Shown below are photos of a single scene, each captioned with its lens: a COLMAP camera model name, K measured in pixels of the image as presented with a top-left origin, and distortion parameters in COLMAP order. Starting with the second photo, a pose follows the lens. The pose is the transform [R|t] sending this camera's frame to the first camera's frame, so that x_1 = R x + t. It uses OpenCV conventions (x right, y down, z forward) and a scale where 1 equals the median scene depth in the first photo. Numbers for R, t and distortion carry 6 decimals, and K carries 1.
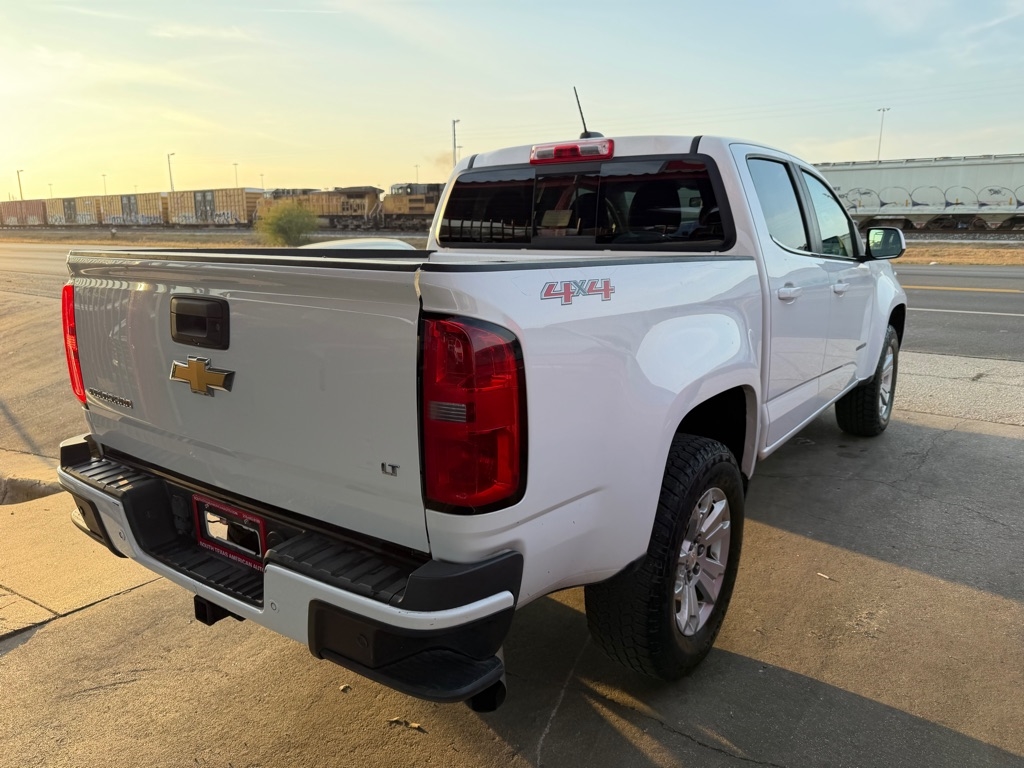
lens RADIAL K [[735.4, 0, 500.4], [0, 735.4, 384.2], [0, 0, 1]] dist [0.014673, -0.023790]
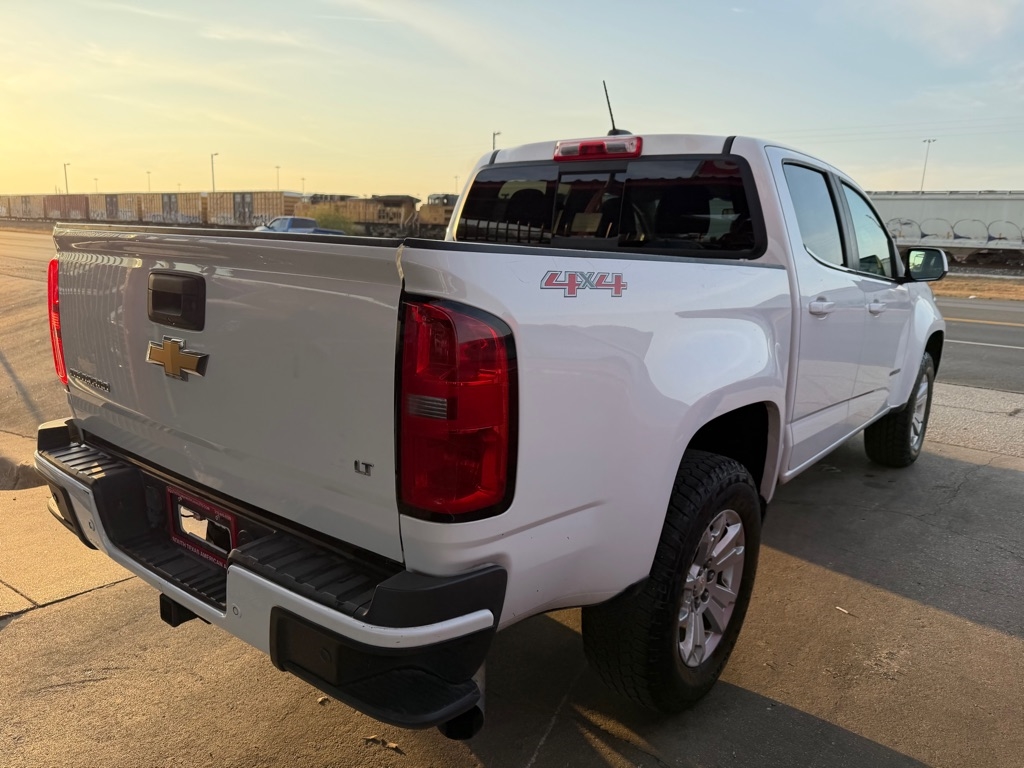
lens RADIAL K [[735.1, 0, 507.4], [0, 735.1, 401.5], [0, 0, 1]] dist [0.005081, -0.009278]
pose [[0.998400, 0.049993, -0.026412, 0.024206], [-0.049872, 0.998742, 0.005213, 0.010932], [0.026640, -0.003887, 0.999638, 0.053585]]
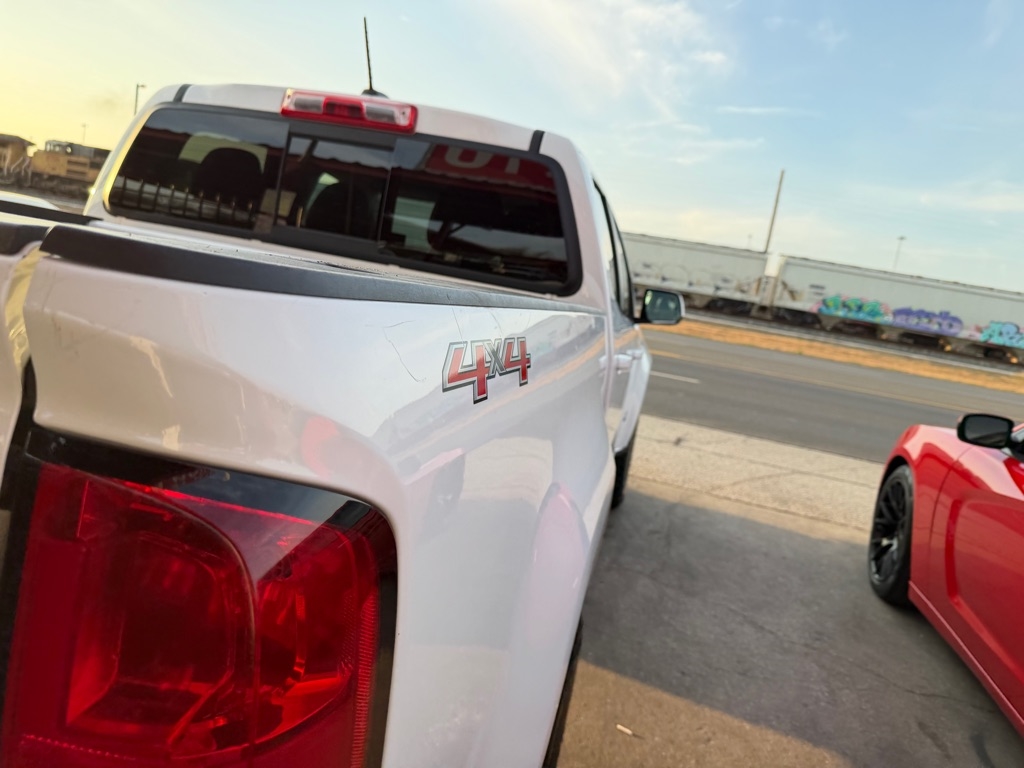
lens RADIAL K [[754.6, 0, 524.6], [0, 754.6, 375.2], [0, 0, 1]] dist [0.008163, -0.041216]
pose [[0.896699, 0.102119, 0.430699, -0.034441], [-0.085018, 0.994641, -0.058824, -0.057001], [-0.434398, 0.016131, 0.900576, 0.354255]]
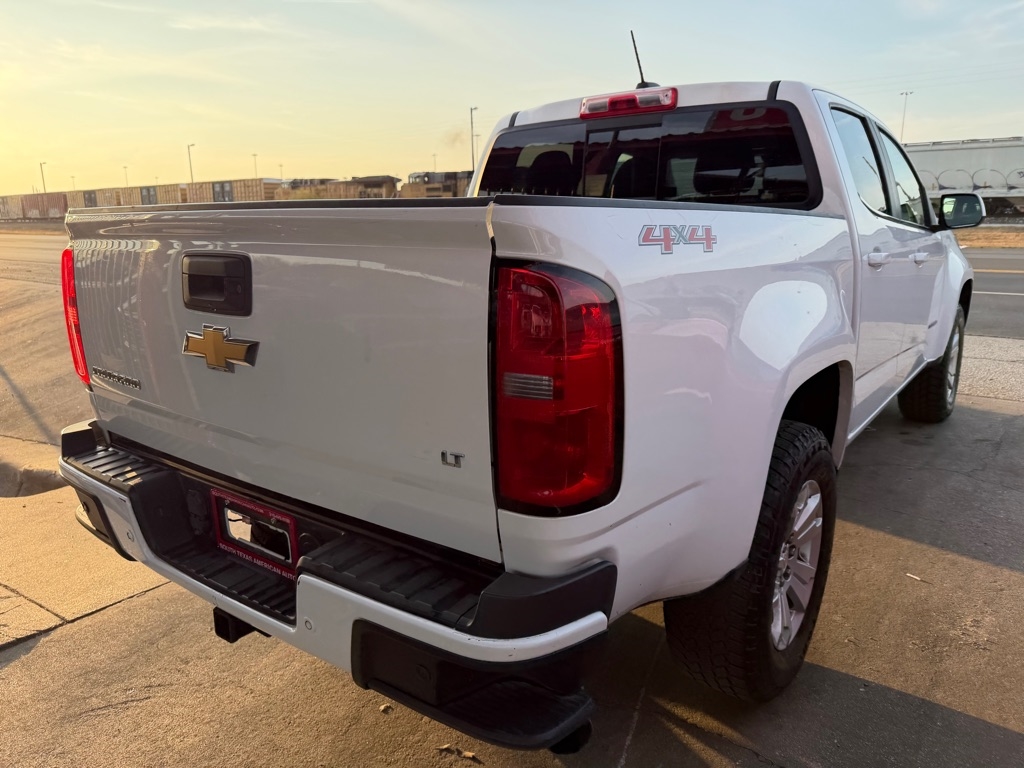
lens RADIAL K [[738.3, 0, 502.6], [0, 738.3, 385.1], [0, 0, 1]] dist [0.004835, -0.010333]
pose [[0.999741, -0.004437, -0.022316, -0.040749], [0.004783, 0.999869, 0.015479, 0.012138], [0.022245, -0.015581, 0.999631, 0.105384]]
